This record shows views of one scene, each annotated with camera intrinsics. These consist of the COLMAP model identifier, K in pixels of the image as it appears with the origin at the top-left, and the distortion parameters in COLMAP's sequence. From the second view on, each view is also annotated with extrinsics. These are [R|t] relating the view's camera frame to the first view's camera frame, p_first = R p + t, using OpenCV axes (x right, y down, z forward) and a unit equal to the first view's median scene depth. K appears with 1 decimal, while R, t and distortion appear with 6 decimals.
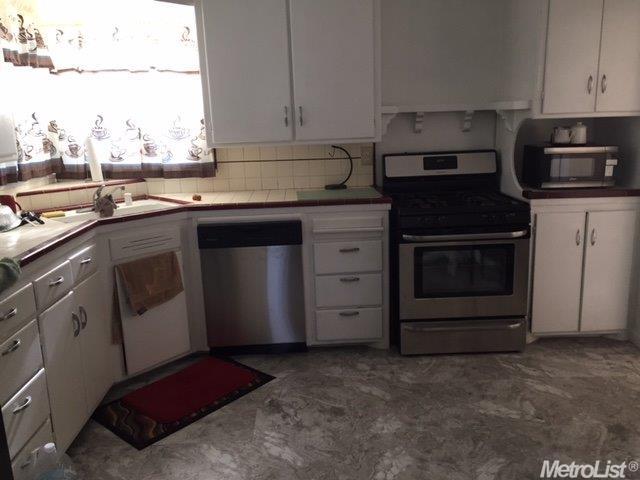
lens RADIAL K [[541.6, 0, 320.0], [0, 541.6, 240.0], [0, 0, 1]] dist [0.084757, -0.126213]
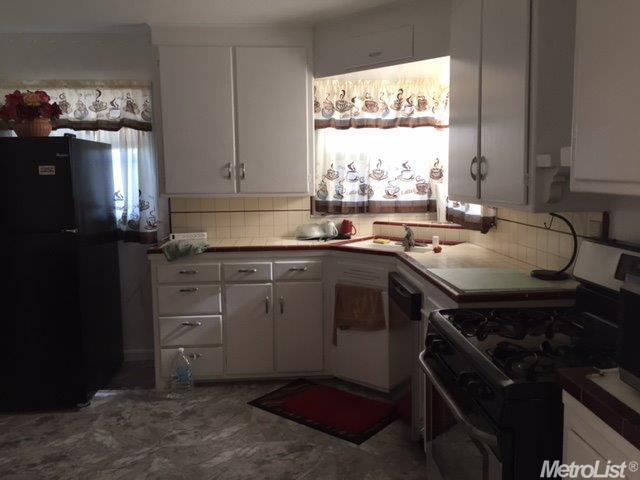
lens RADIAL K [[533.4, 0, 320.0], [0, 533.4, 240.0], [0, 0, 1]] dist [0.001635, 0.000597]
pose [[0.026031, 0.152059, -0.988029, 0.830750], [-0.202380, 0.968699, 0.143752, -0.222566], [0.978961, 0.196215, 0.055990, 0.877700]]
